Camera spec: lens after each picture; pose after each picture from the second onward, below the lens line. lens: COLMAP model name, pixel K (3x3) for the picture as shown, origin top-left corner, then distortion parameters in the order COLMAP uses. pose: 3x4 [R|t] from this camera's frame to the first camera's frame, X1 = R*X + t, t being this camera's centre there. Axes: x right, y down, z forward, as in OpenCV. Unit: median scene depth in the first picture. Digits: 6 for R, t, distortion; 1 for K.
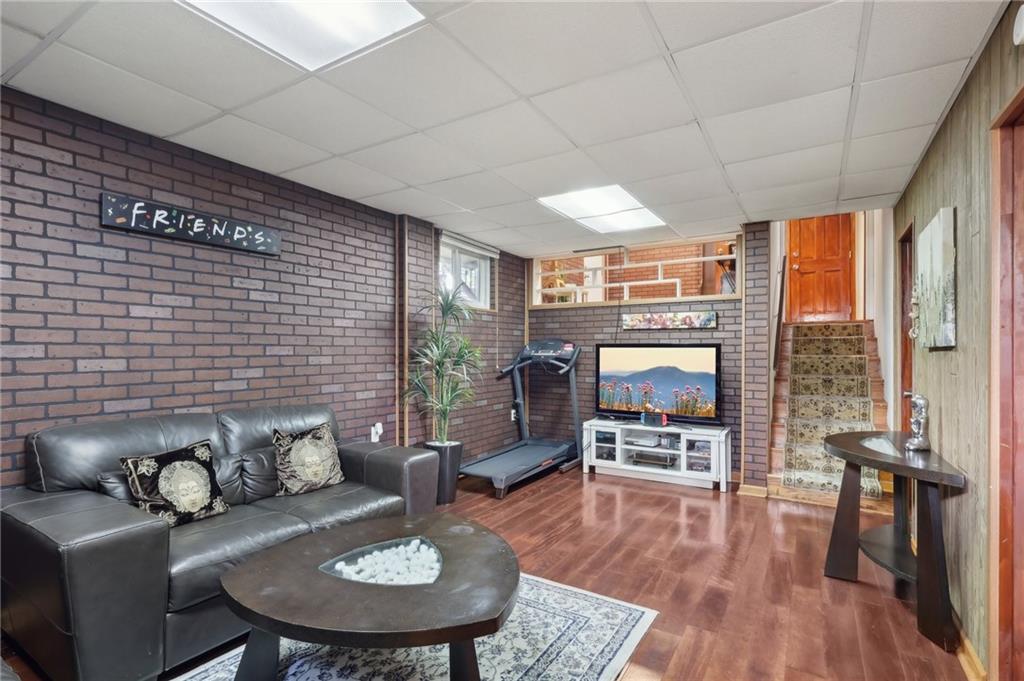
lens RADIAL K [[494.0, 0, 510.1], [0, 494.0, 344.0], [0, 0, 1]] dist [0.012670, 0.000191]
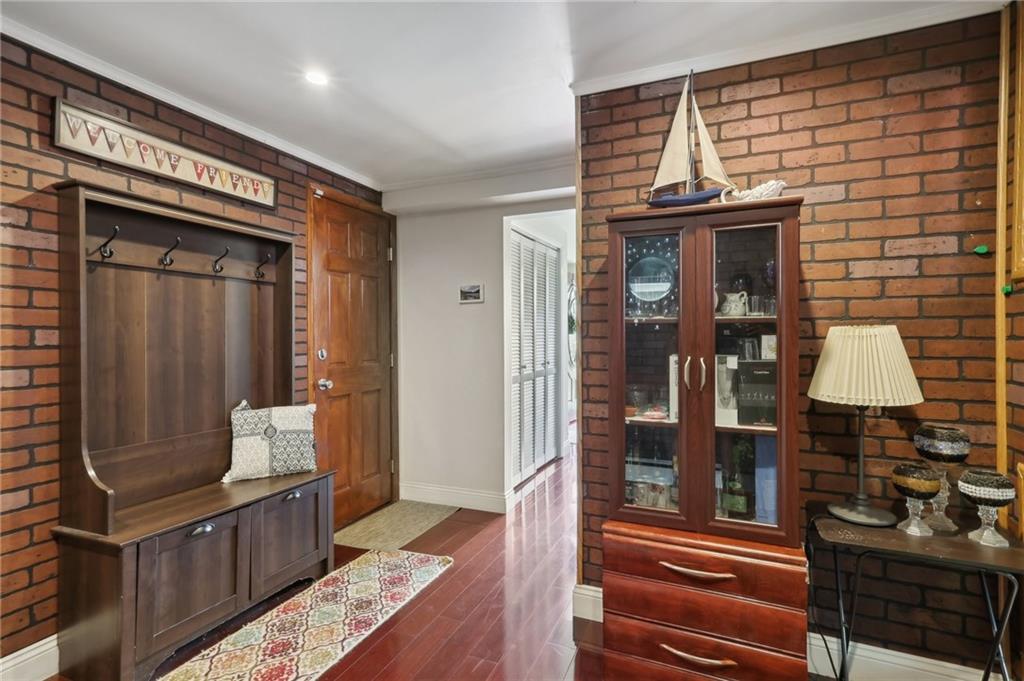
lens RADIAL K [[494.0, 0, 510.9], [0, 494.0, 335.2], [0, 0, 1]] dist [0.012670, 0.000191]
pose [[0.155738, 0.003630, -0.987792, -0.300925], [0.009116, 0.999945, 0.005112, 0.031409], [0.987756, -0.009801, 0.155696, 0.825245]]
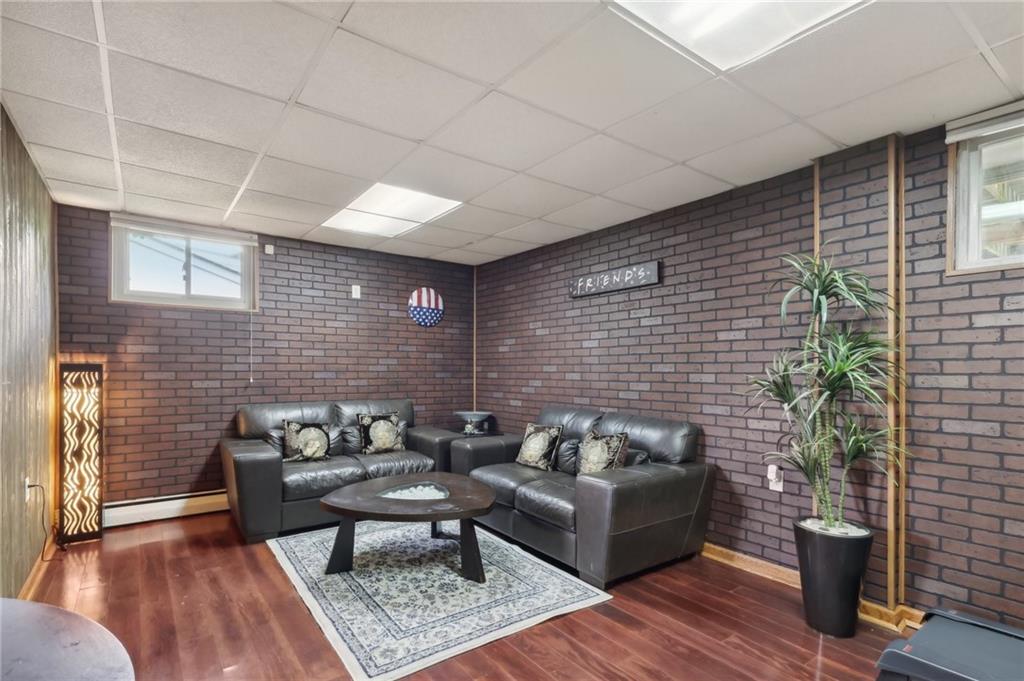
lens RADIAL K [[494.0, 0, 516.9], [0, 494.0, 373.4], [0, 0, 1]] dist [0.012670, 0.000191]
pose [[-0.361864, 0.013072, -0.932139, 0.682190], [0.015576, 0.999847, 0.007975, 0.011438], [0.932101, -0.011633, -0.362012, 1.094149]]
